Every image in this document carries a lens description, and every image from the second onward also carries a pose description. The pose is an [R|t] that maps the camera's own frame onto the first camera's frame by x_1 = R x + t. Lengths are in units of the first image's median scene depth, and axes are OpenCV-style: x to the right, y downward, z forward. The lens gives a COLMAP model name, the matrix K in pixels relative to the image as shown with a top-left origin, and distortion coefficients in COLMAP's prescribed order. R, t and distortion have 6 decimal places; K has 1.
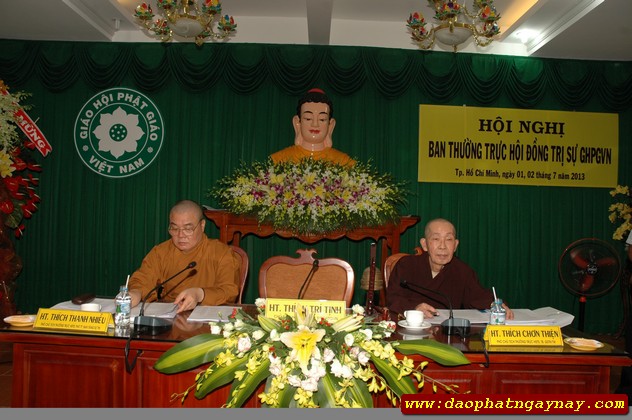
lens RADIAL K [[489.5, 0, 316.0], [0, 489.5, 210.0], [0, 0, 1]] dist [-0.005898, -0.001098]
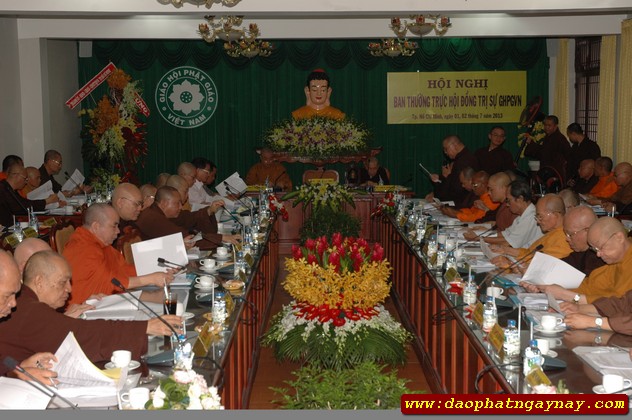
lens RADIAL K [[1029.4, 0, 316.0], [0, 1029.4, 210.0], [0, 0, 1]] dist [-0.027395, -0.017871]
pose [[0.999368, -0.035014, 0.006105, -0.041084], [0.034280, 0.994916, 0.094689, -0.100892], [-0.009389, -0.094420, 0.995488, -2.170299]]
